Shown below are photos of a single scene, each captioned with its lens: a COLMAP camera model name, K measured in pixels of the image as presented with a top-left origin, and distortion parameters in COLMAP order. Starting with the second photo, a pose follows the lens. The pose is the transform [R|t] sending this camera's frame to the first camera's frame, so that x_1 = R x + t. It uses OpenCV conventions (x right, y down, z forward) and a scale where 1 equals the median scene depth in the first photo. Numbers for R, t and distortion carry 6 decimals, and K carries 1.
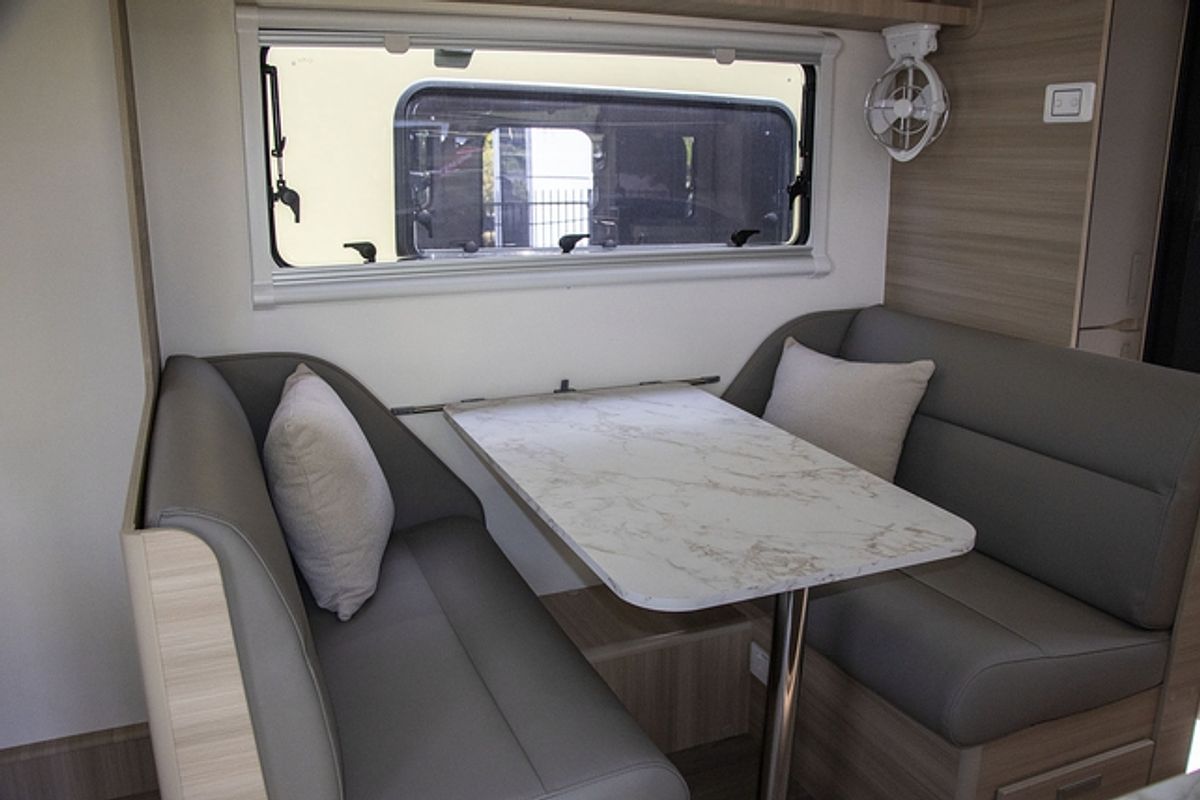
lens RADIAL K [[988.7, 0, 596.2], [0, 988.7, 415.1], [0, 0, 1]] dist [-0.188421, 0.163962]
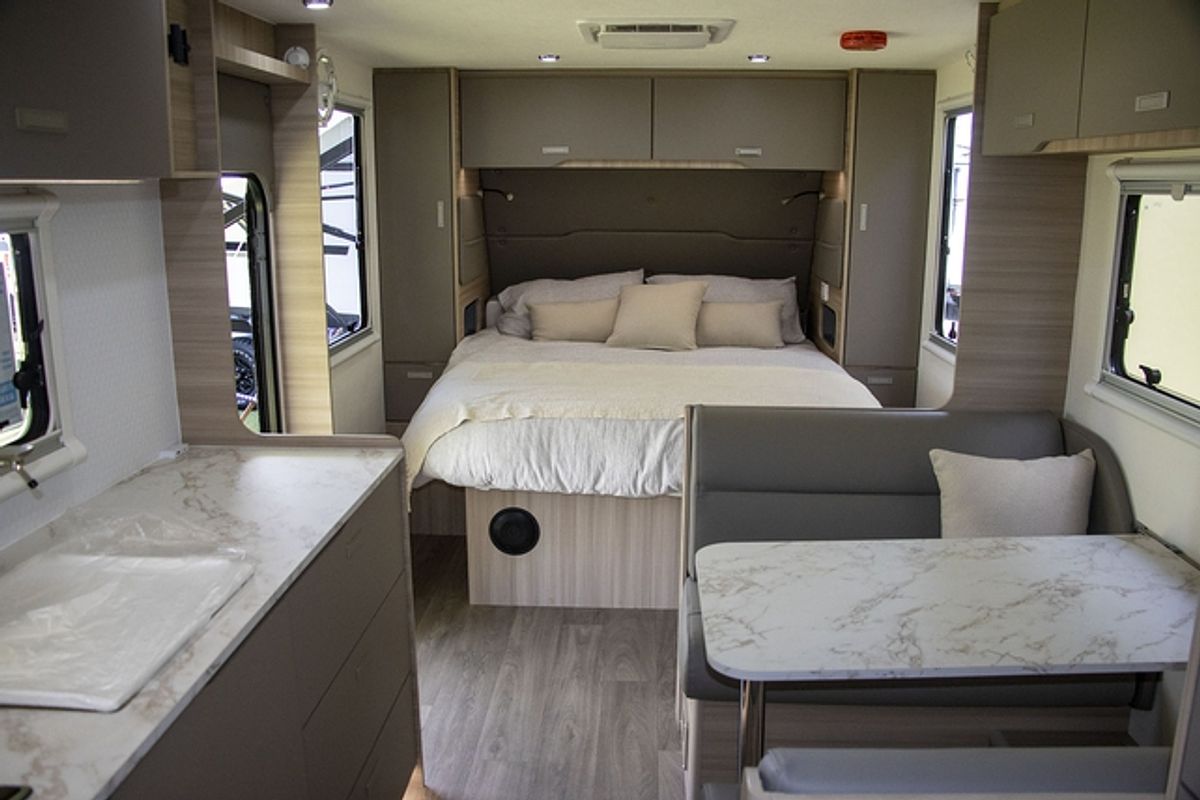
lens RADIAL K [[988.7, 0, 596.2], [0, 988.7, 415.1], [0, 0, 1]] dist [-0.188421, 0.163962]
pose [[-0.429327, 0.208745, -0.878694, 0.951091], [-0.226422, 0.916974, 0.328468, -0.324937], [0.874306, 0.339976, -0.346417, 0.805325]]
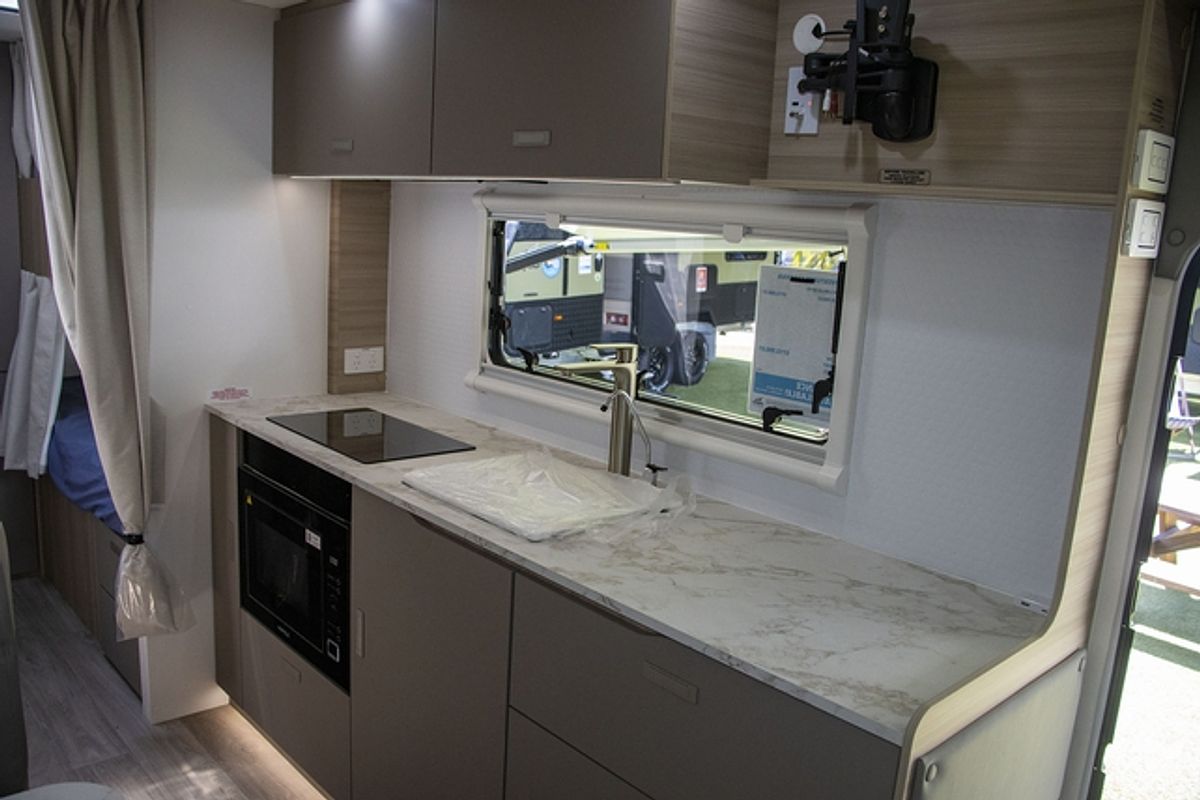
lens RADIAL K [[988.7, 0, 596.2], [0, 988.7, 415.1], [0, 0, 1]] dist [-0.188421, 0.163962]
pose [[-0.337314, -0.212694, 0.917050, -0.302180], [0.176795, 0.942497, 0.283626, -0.230696], [-0.924642, 0.257801, -0.280314, 0.512624]]
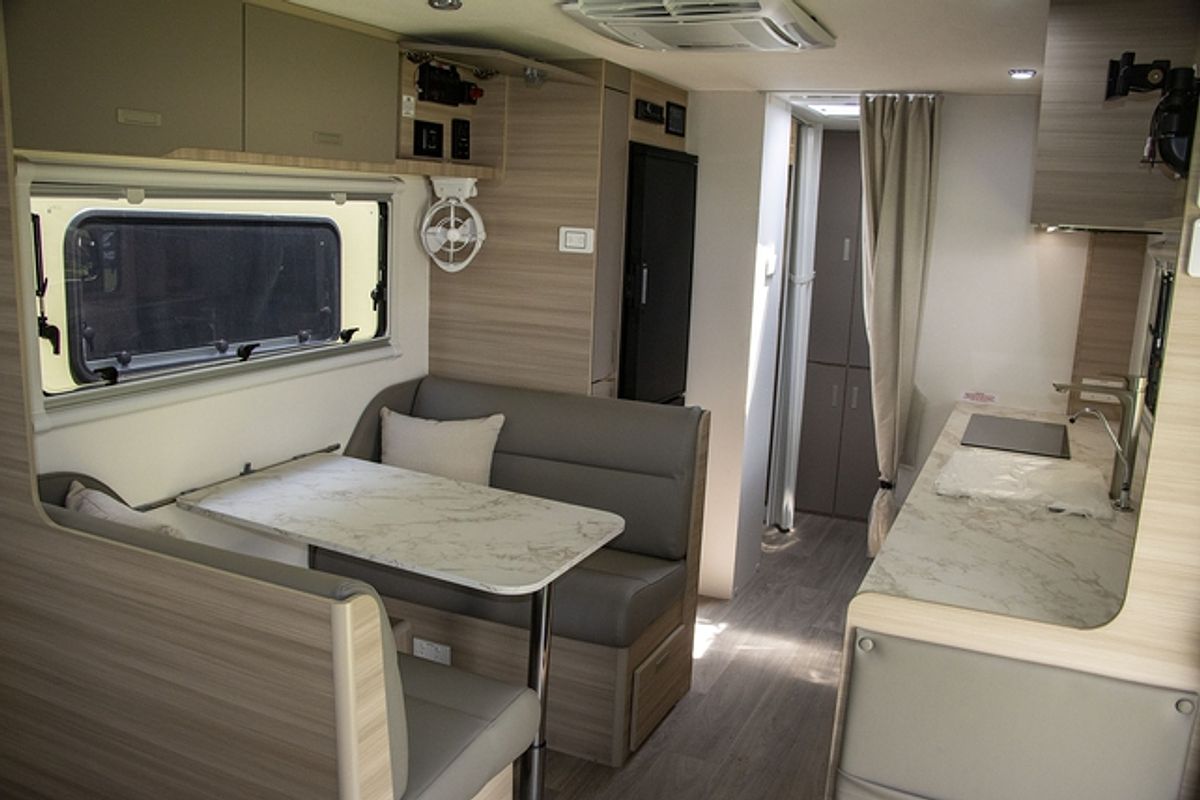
lens RADIAL K [[988.7, 0, 596.2], [0, 988.7, 415.1], [0, 0, 1]] dist [-0.188421, 0.163962]
pose [[0.734792, -0.110059, 0.669304, -0.542524], [0.129746, 0.991334, 0.020572, -0.067977], [-0.665768, 0.071723, 0.742704, -0.187664]]
